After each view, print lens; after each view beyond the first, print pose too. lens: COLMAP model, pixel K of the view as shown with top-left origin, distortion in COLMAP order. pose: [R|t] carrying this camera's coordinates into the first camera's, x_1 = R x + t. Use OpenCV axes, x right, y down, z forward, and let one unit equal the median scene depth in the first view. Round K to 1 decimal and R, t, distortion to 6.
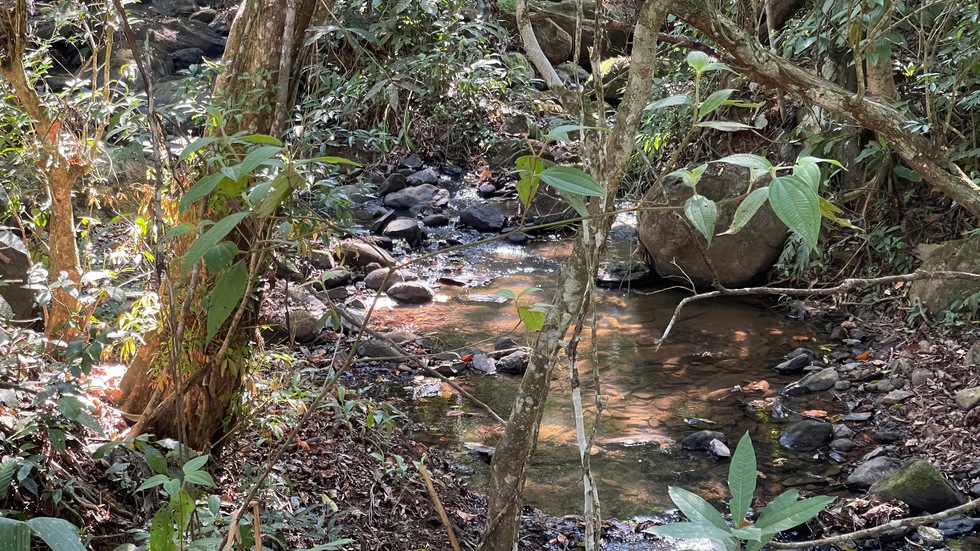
lens RADIAL K [[1794.4, 0, 497.2], [0, 1794.4, 270.0], [0, 0, 1]] dist [0.157642, 0.000000]
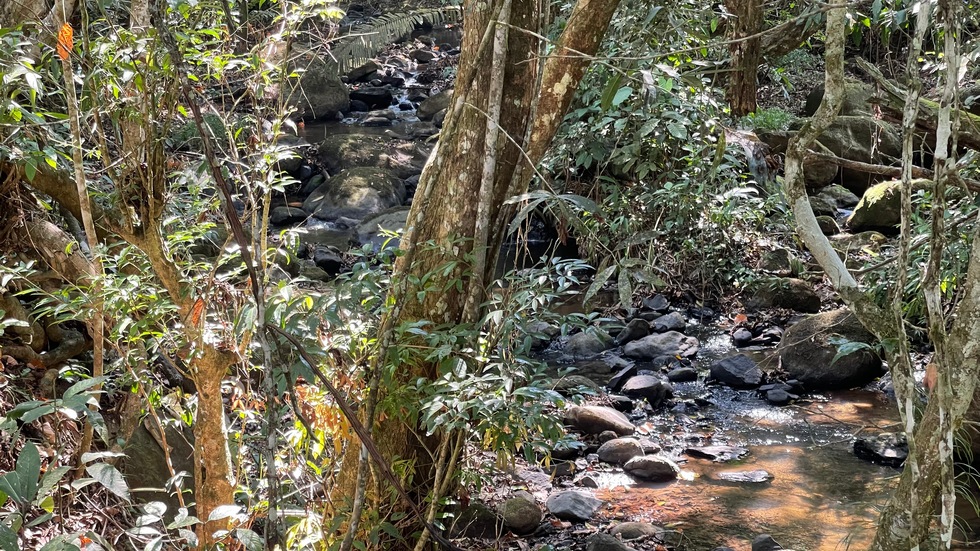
lens RADIAL K [[1794.4, 0, 489.8], [0, 1794.4, 283.9], [0, 0, 1]] dist [0.157642, 0.000000]
pose [[0.989481, 0.001670, -0.144651, -0.000556], [-0.009242, 0.998620, -0.051689, -0.027510], [0.144365, 0.052482, 0.988132, 0.128839]]
